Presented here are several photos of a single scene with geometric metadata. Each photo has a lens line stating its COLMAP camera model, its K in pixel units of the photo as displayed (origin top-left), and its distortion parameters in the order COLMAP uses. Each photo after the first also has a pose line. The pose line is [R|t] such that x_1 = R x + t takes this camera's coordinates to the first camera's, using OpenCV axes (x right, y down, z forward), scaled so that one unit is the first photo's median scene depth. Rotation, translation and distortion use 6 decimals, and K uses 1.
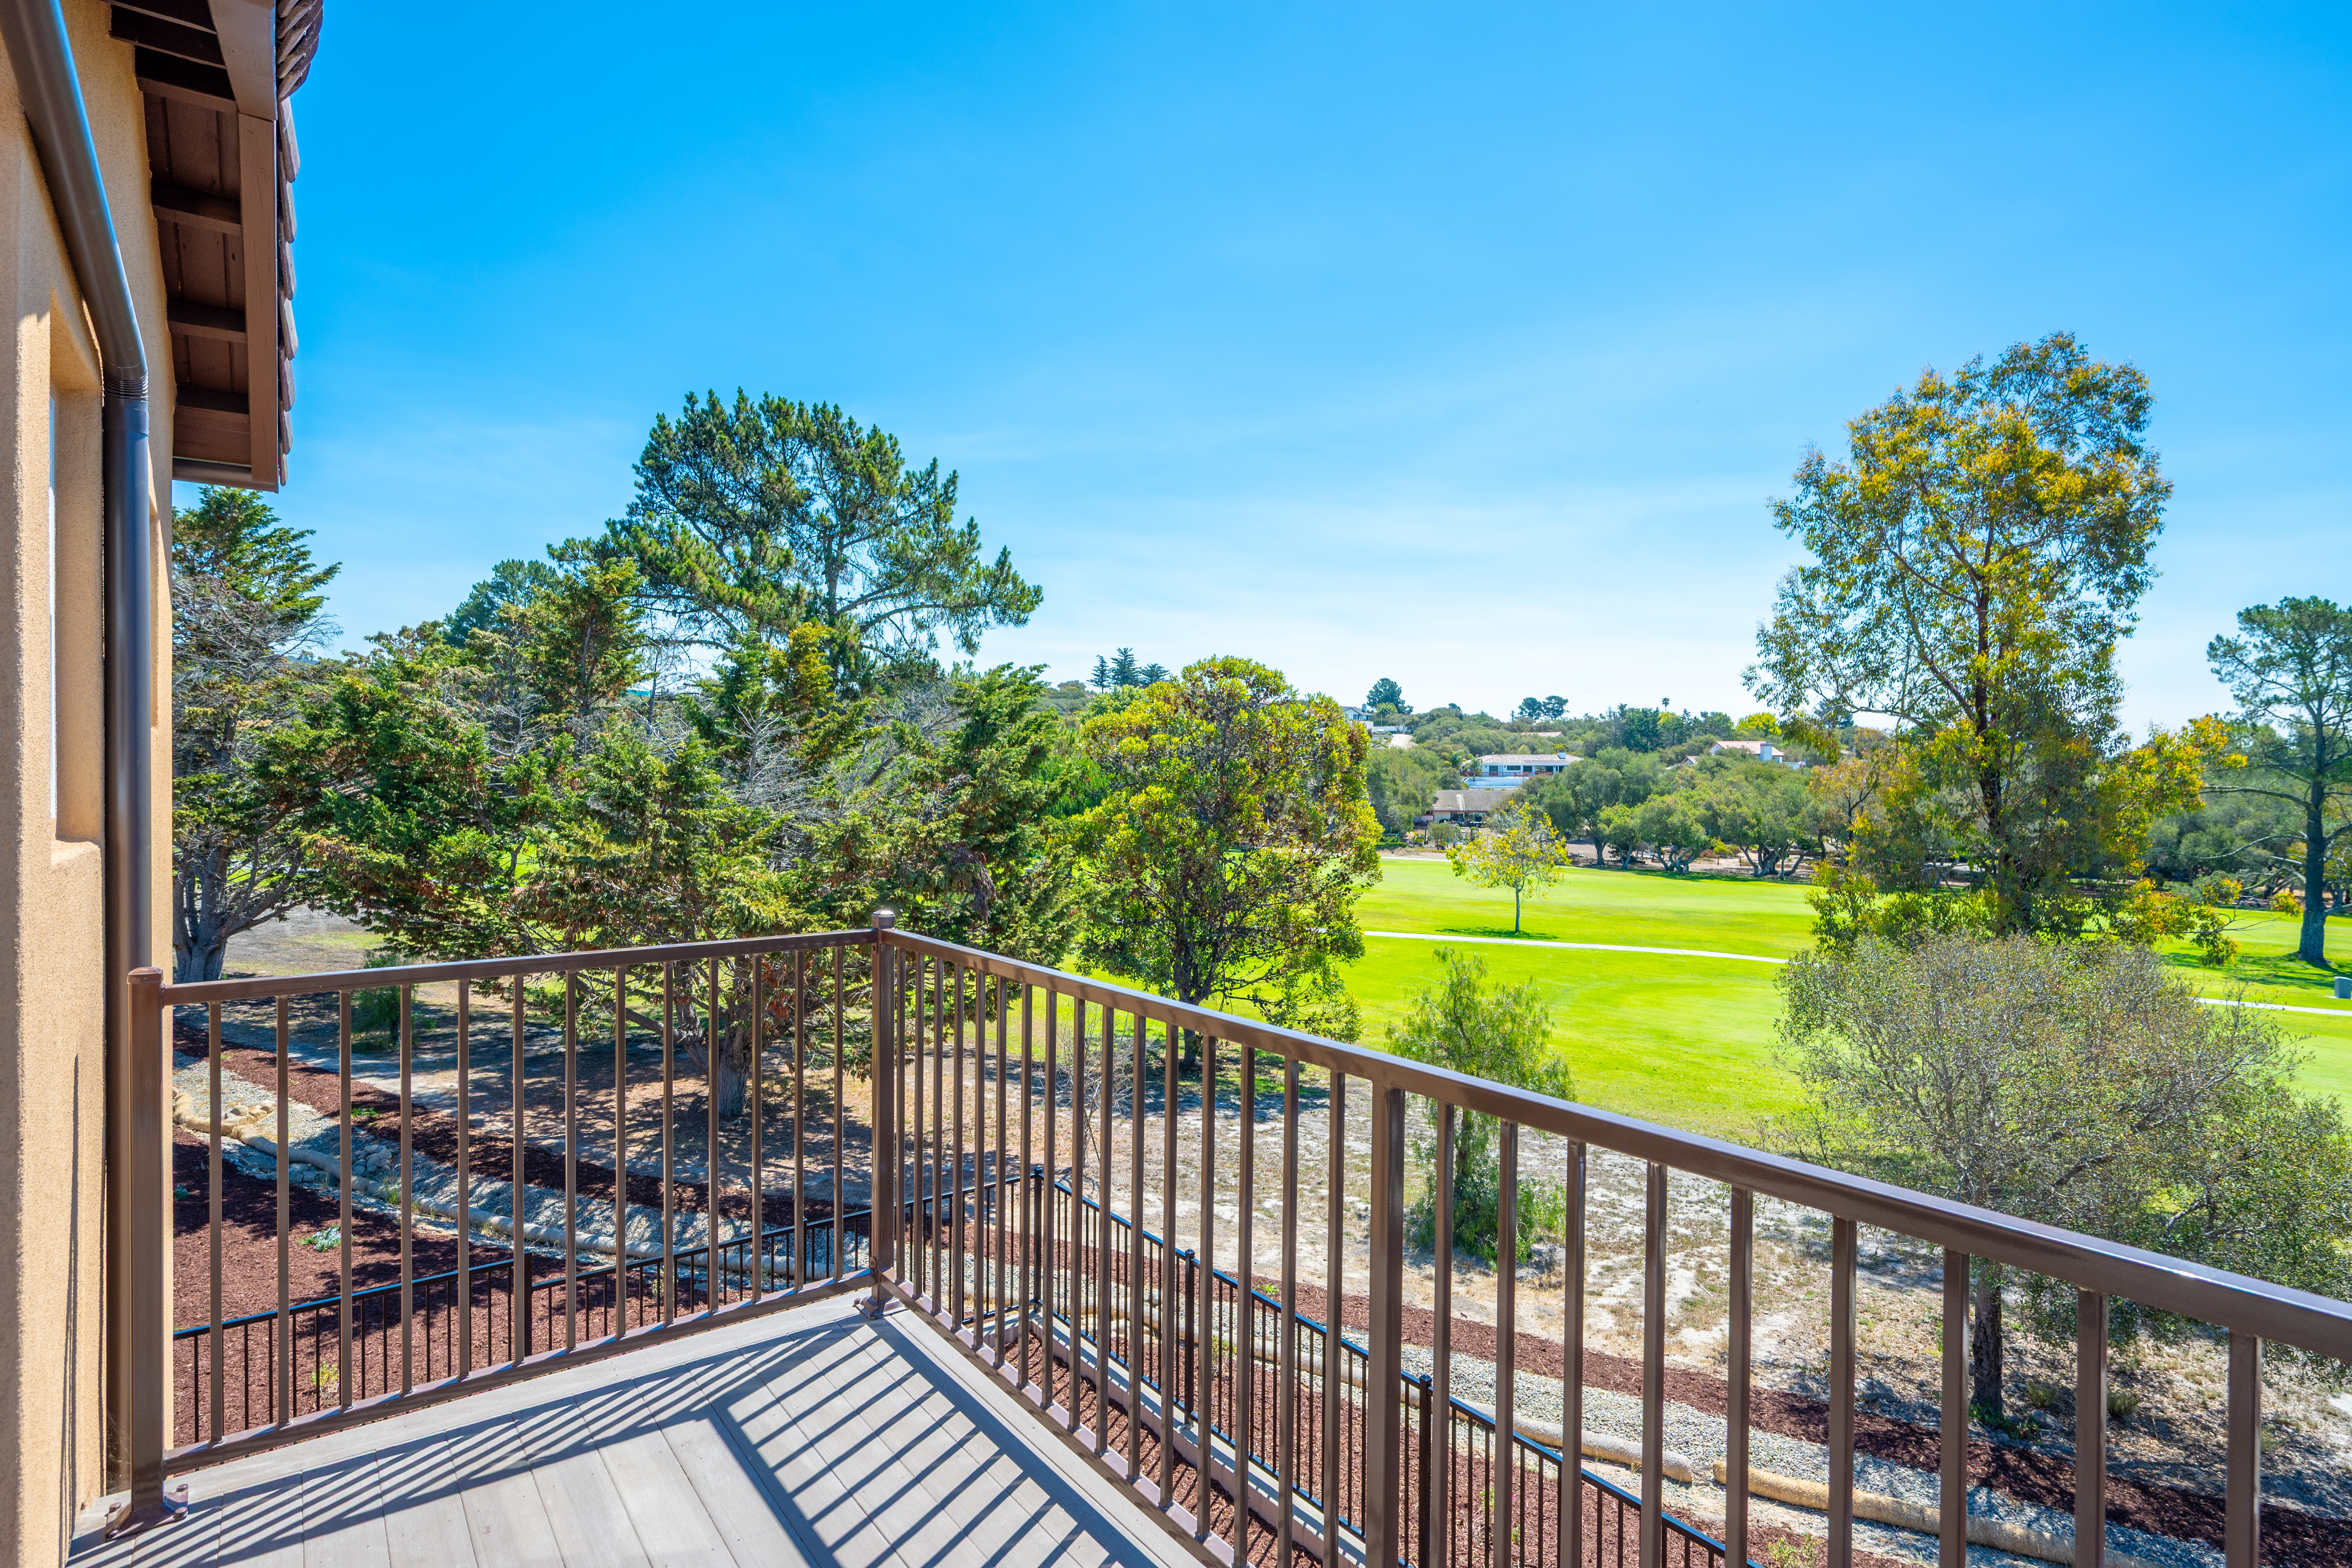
lens RADIAL K [[1206.2, 0, 1182.3], [0, 1206.2, 785.6], [0, 0, 1]] dist [-0.002355, -0.001940]
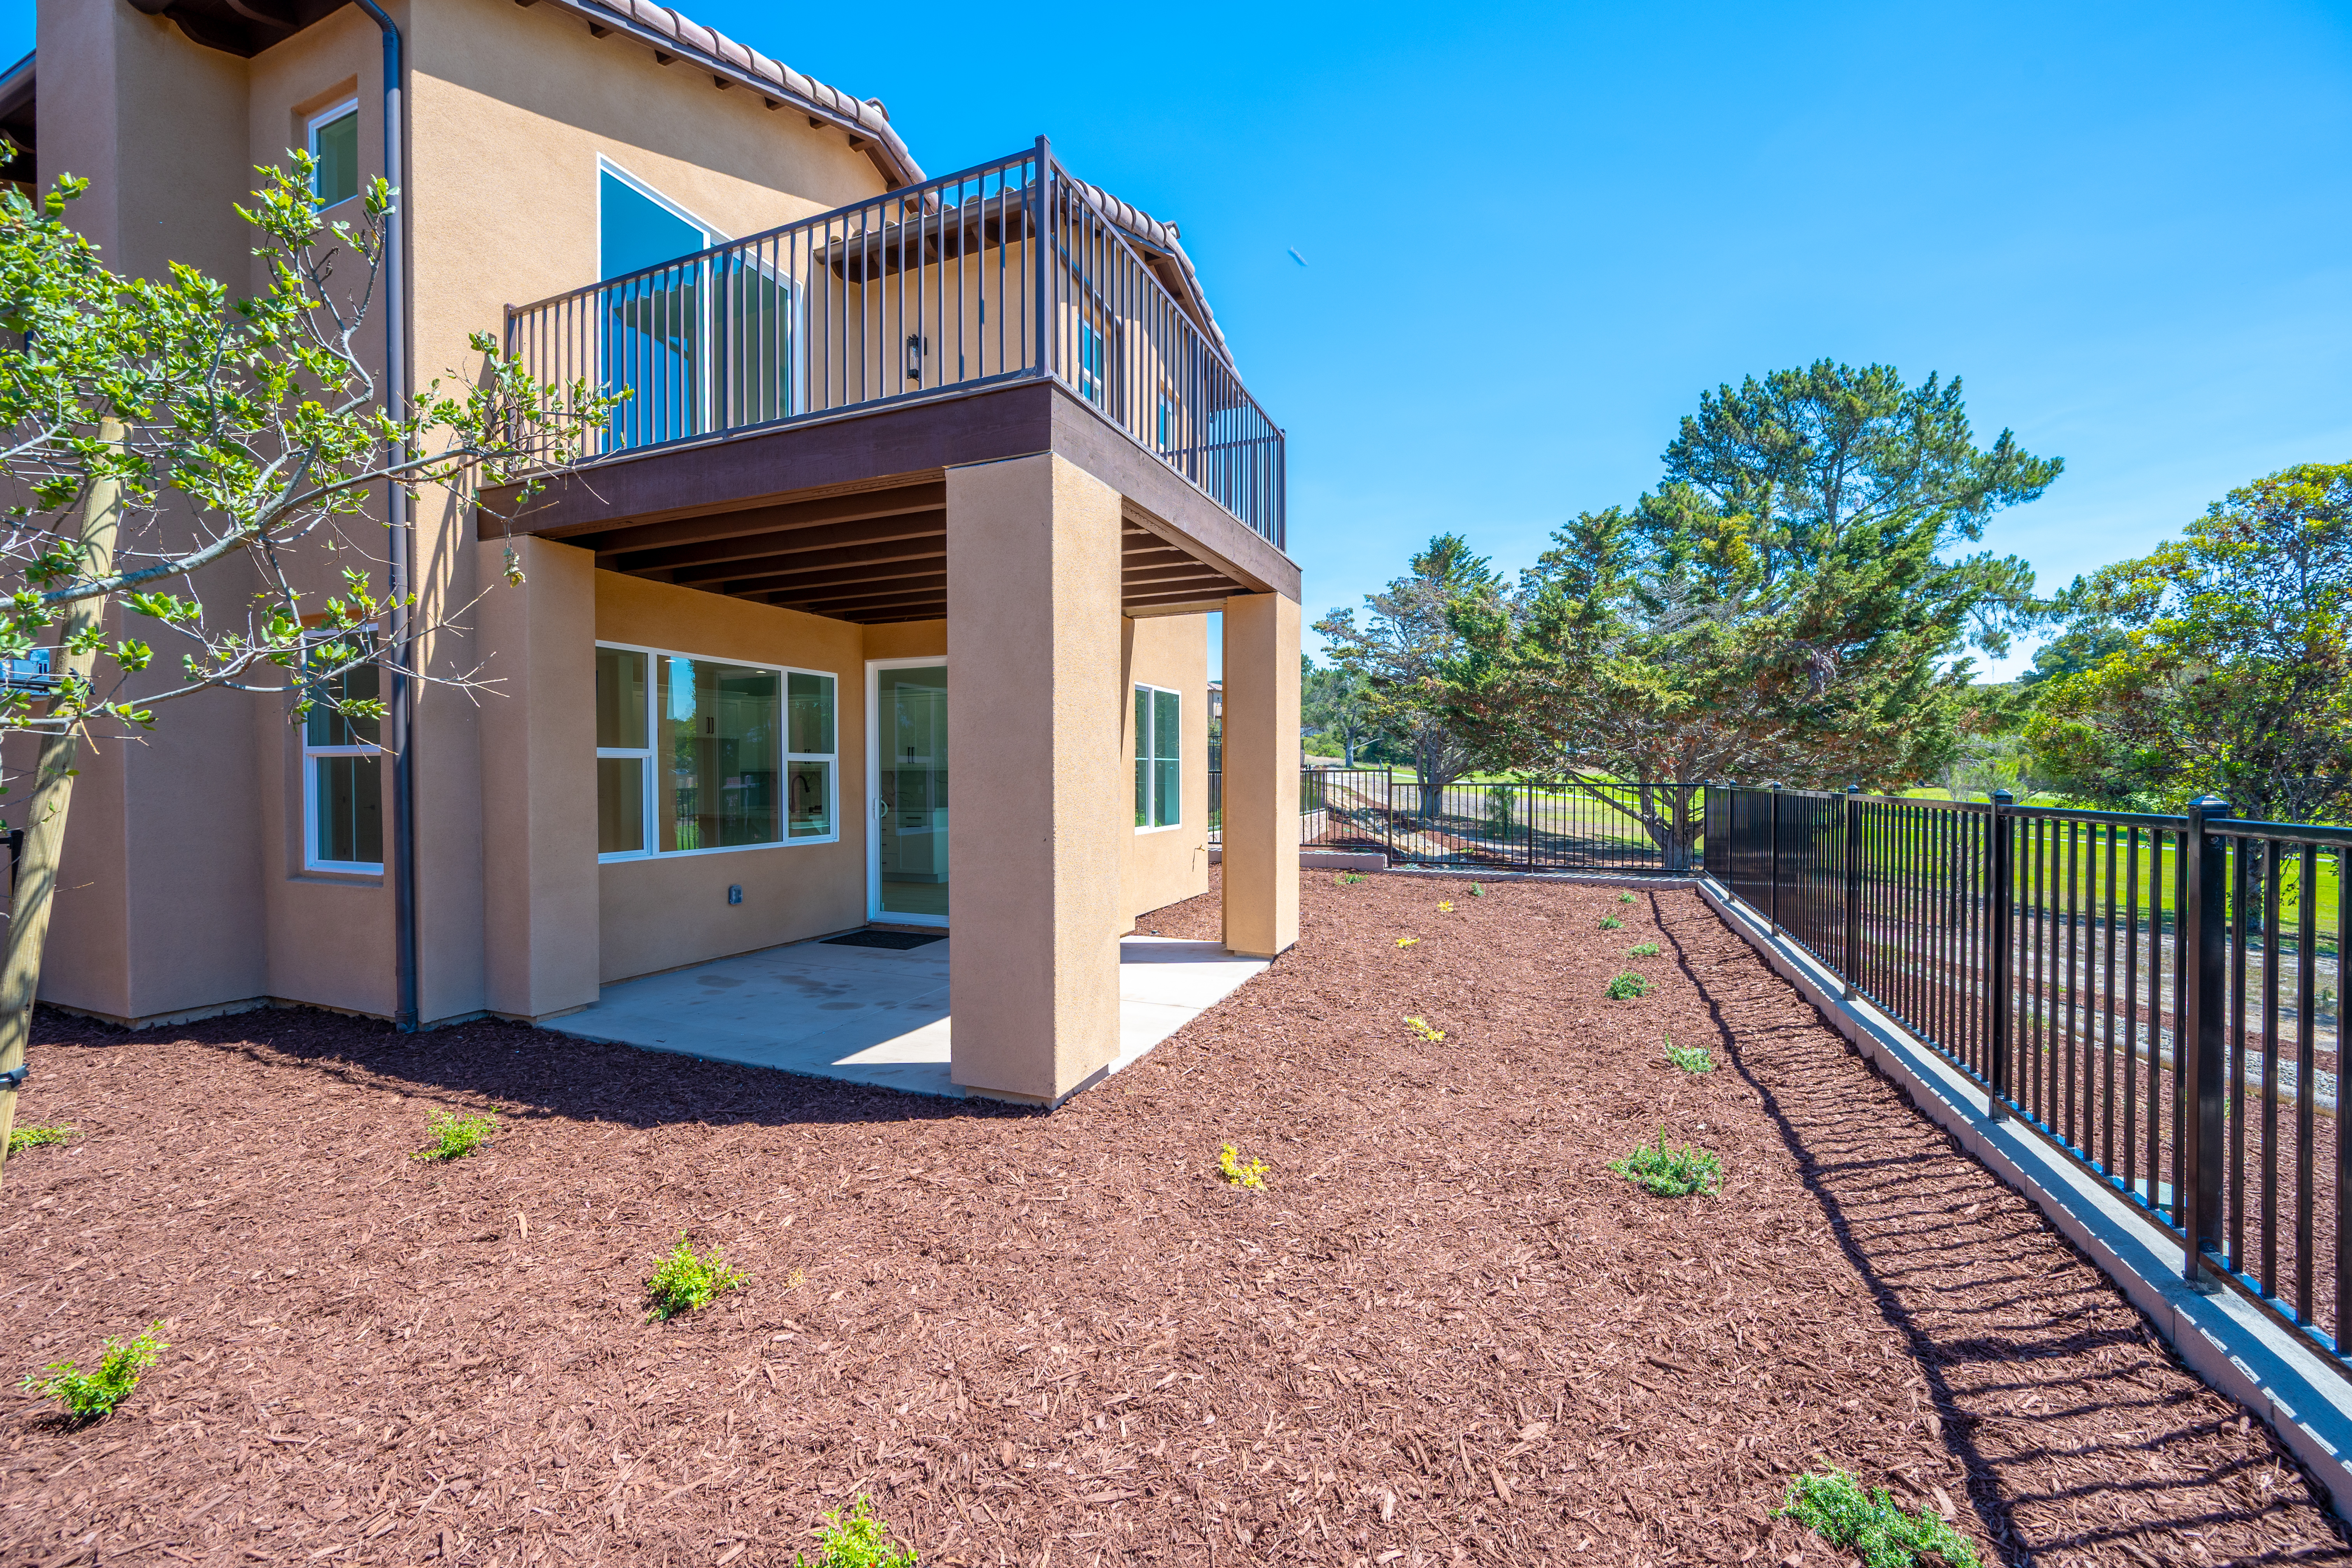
lens RADIAL K [[917.0, 0, 1175.3], [0, 917.0, 785.8], [0, 0, 1]] dist [-0.000374, 0.000127]
pose [[0.507637, 0.004449, -0.861560, 0.176834], [0.000857, 0.999984, 0.005669, 0.109911], [0.861571, -0.003616, 0.507624, -0.040681]]
